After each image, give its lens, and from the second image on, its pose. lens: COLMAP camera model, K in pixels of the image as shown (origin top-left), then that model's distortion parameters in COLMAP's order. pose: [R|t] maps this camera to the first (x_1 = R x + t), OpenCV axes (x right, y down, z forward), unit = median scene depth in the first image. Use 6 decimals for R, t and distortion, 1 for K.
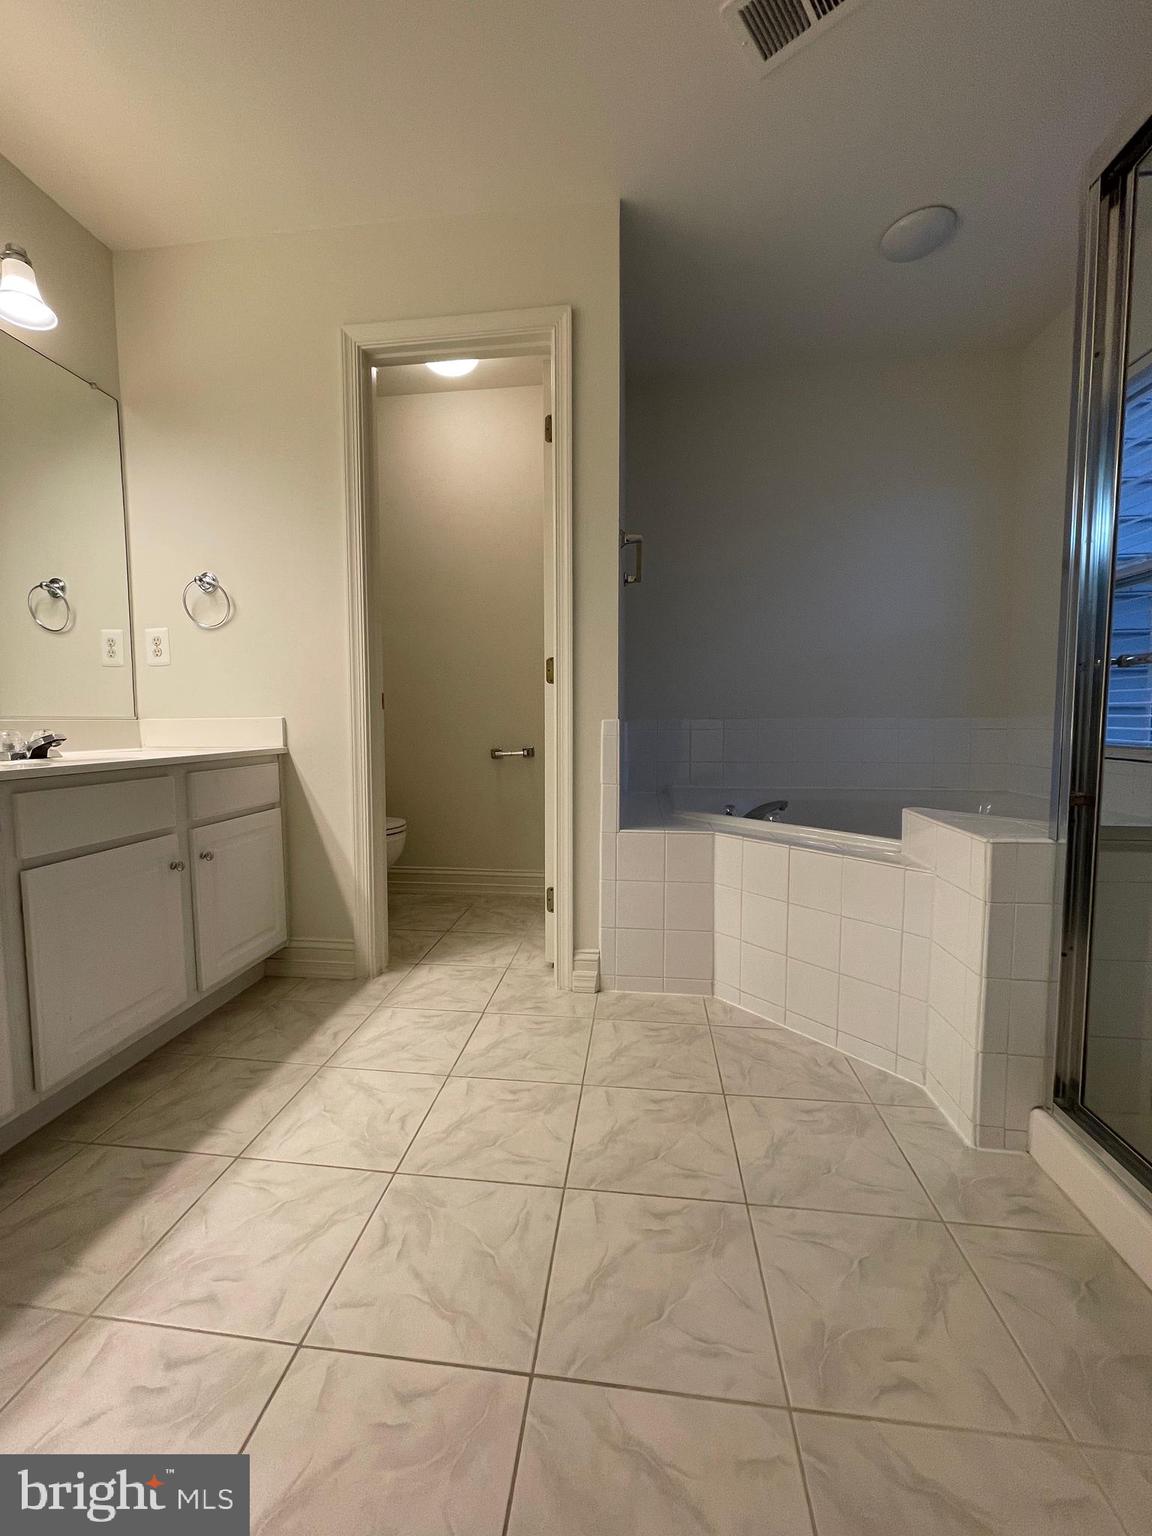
lens RADIAL K [[617.2, 0, 567.2], [0, 617.2, 764.3], [0, 0, 1]] dist [0.000026, -0.000763]
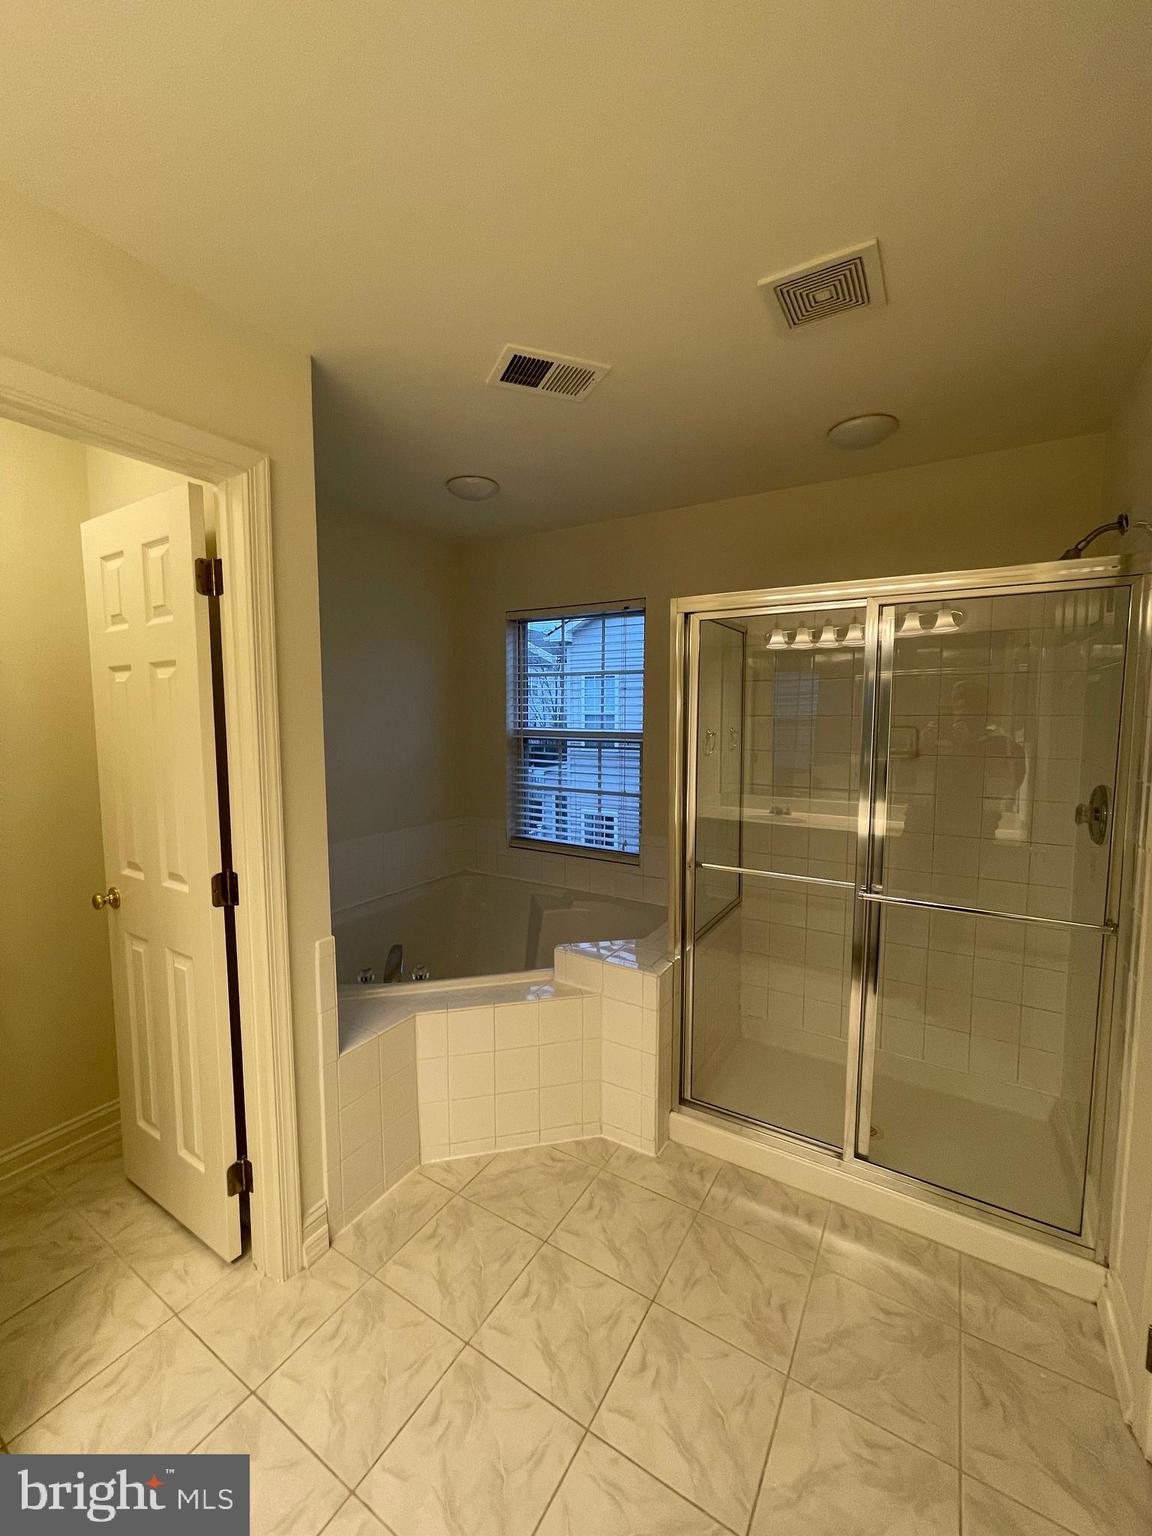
lens RADIAL K [[617.2, 0, 569.7], [0, 617.2, 759.5], [0, 0, 1]] dist [0.000026, -0.000763]
pose [[0.419042, -0.065670, 0.905589, -0.647270], [0.061525, 0.997142, 0.043840, -0.392276], [-0.905880, 0.037346, 0.421885, 0.348302]]
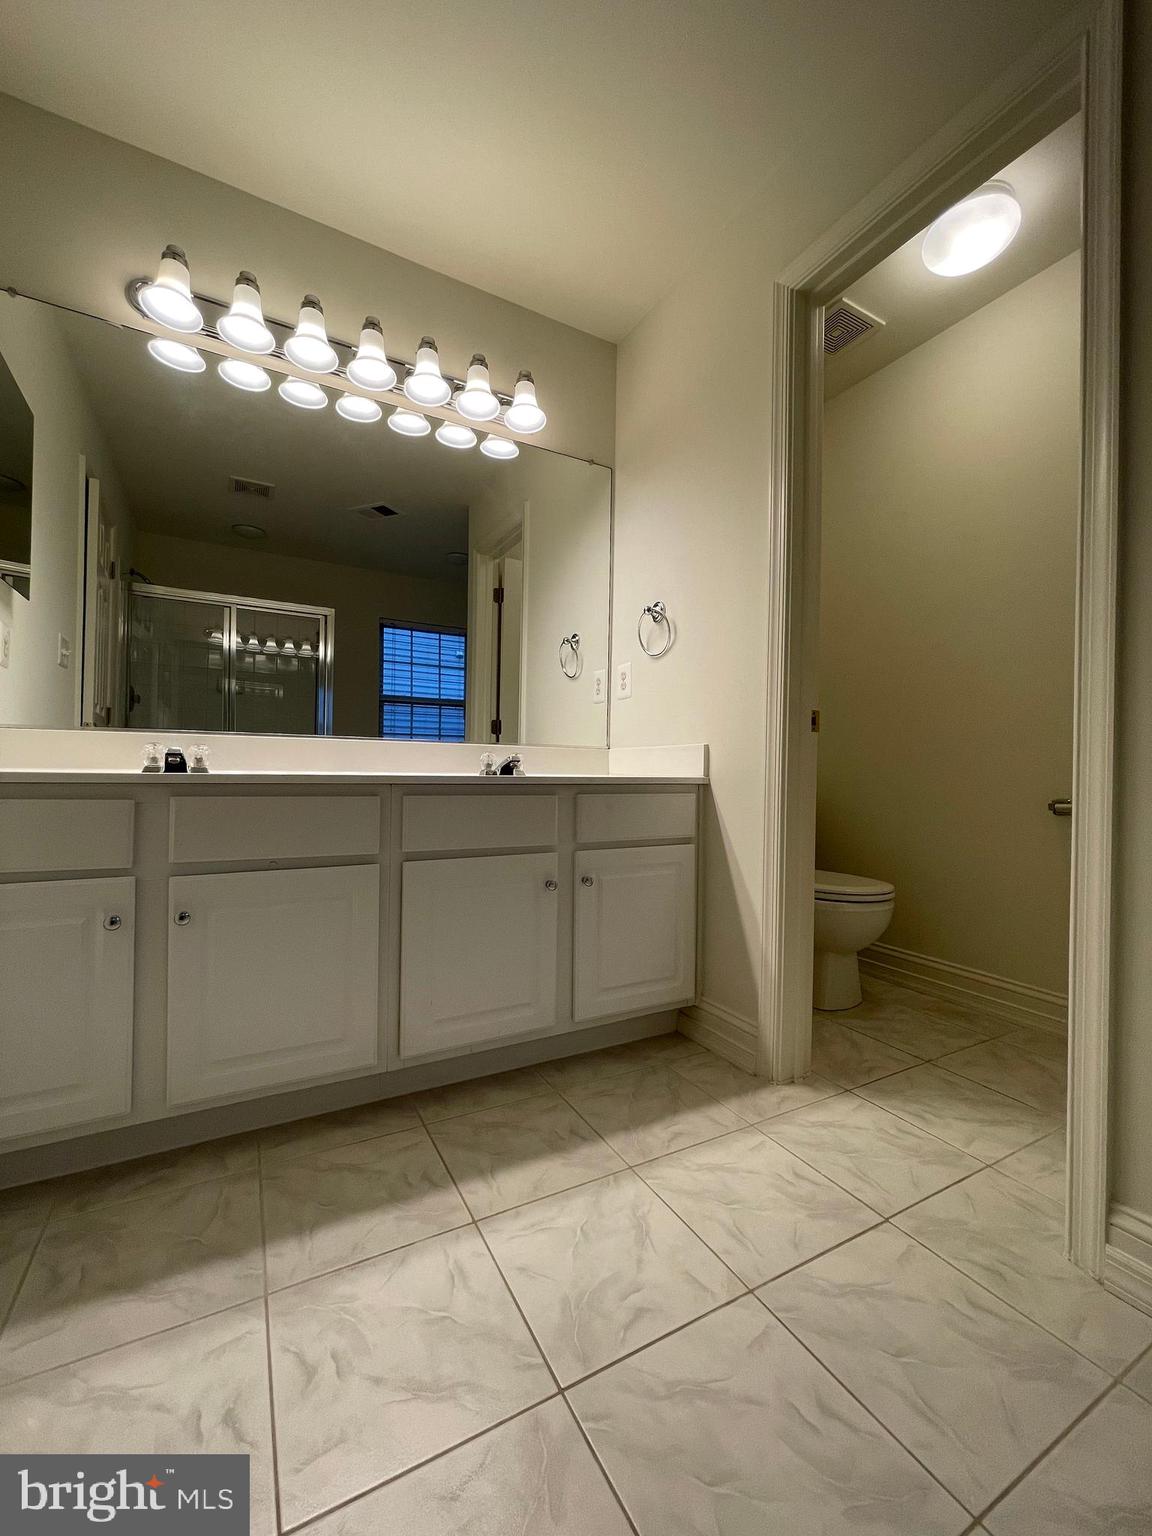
lens RADIAL K [[617.2, 0, 565.3], [0, 617.2, 763.7], [0, 0, 1]] dist [0.000026, -0.000763]
pose [[0.580159, 0.004736, -0.814489, 0.184623], [-0.076057, 0.995929, -0.048384, 0.014441], [0.810944, 0.090018, 0.578157, 0.393113]]
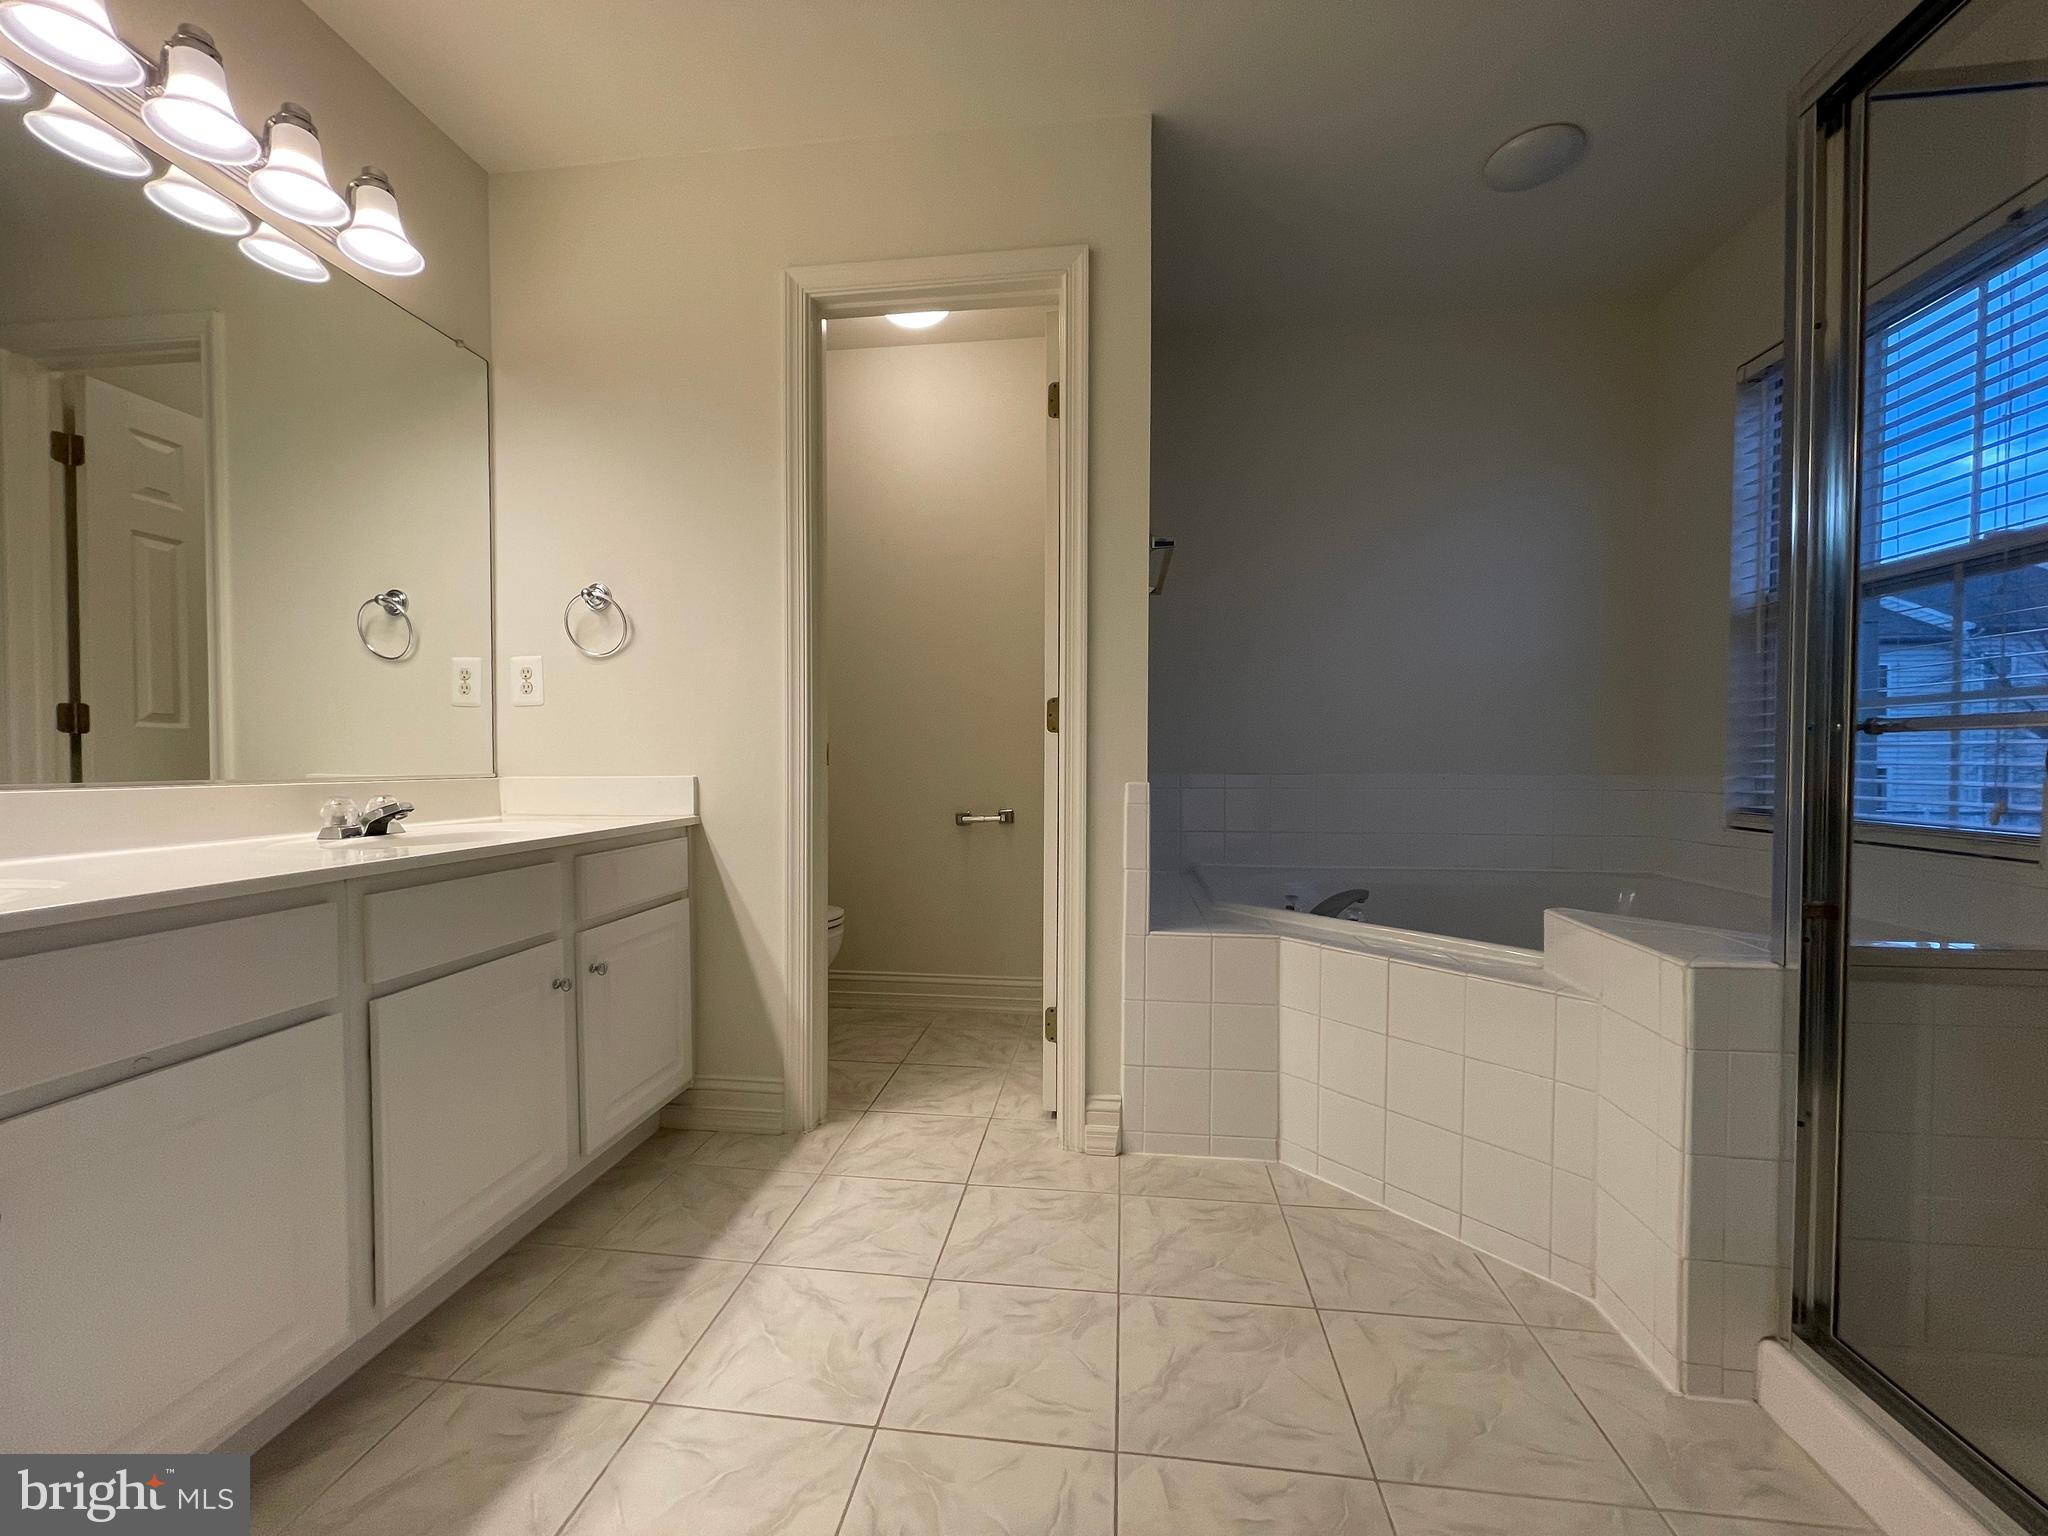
lens RADIAL K [[823.0, 0, 1020.1], [0, 823.0, 780.0], [0, 0, 1]] dist [0.000026, -0.000763]
pose [[0.999992, 0.004116, 0.000117, -0.081140], [-0.004106, 0.998925, -0.046174, -0.032905], [-0.000307, 0.046173, 0.998933, 0.007265]]
